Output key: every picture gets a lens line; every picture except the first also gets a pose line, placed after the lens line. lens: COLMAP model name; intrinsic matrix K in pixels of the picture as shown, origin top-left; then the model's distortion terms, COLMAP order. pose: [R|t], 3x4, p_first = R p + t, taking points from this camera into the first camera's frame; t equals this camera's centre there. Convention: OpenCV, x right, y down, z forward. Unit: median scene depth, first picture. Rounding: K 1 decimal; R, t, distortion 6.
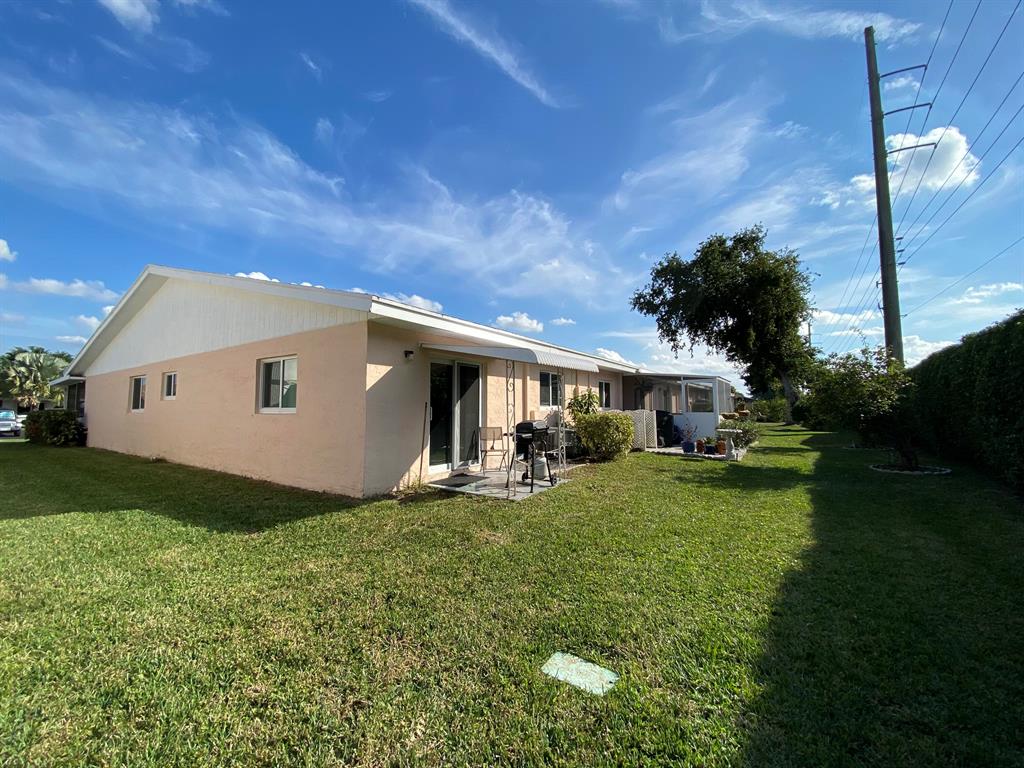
lens RADIAL K [[410.7, 0, 477.0], [0, 410.7, 380.3], [0, 0, 1]] dist [0.011245, -0.018850]
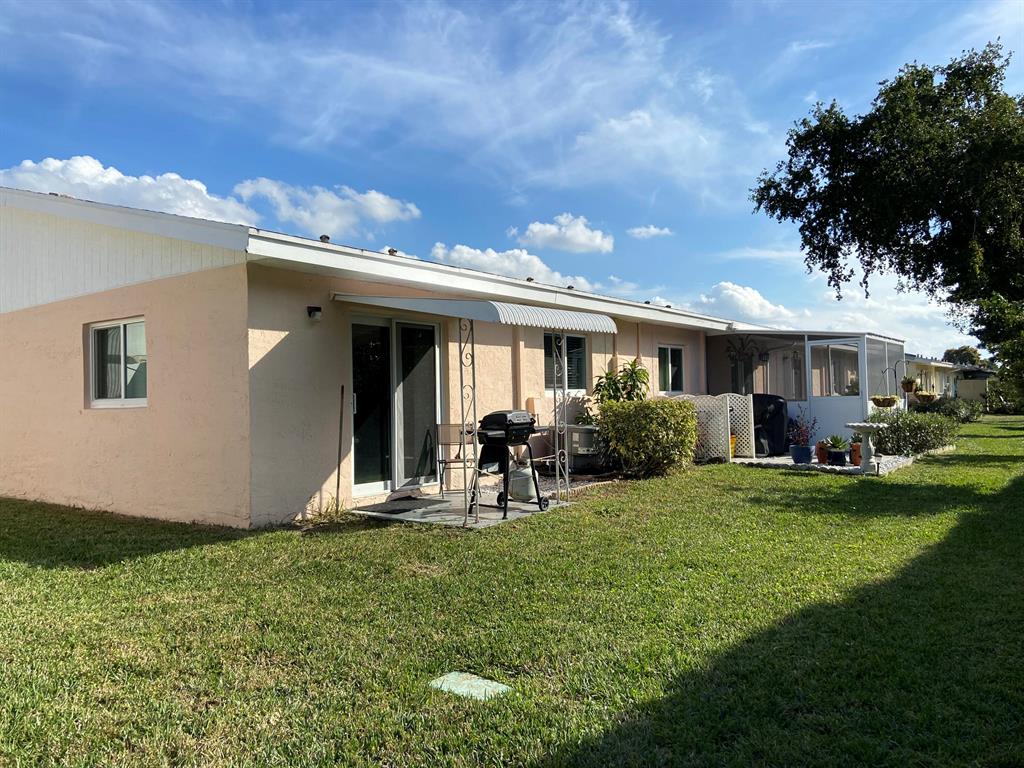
lens RADIAL K [[773.1, 0, 448.9], [0, 773.1, 389.1], [0, 0, 1]] dist [0.107789, -0.159175]
pose [[0.998253, -0.020802, -0.055297, 0.100605], [0.023545, 0.998500, 0.049425, 0.002123], [0.054186, -0.050641, 0.997246, -0.198942]]
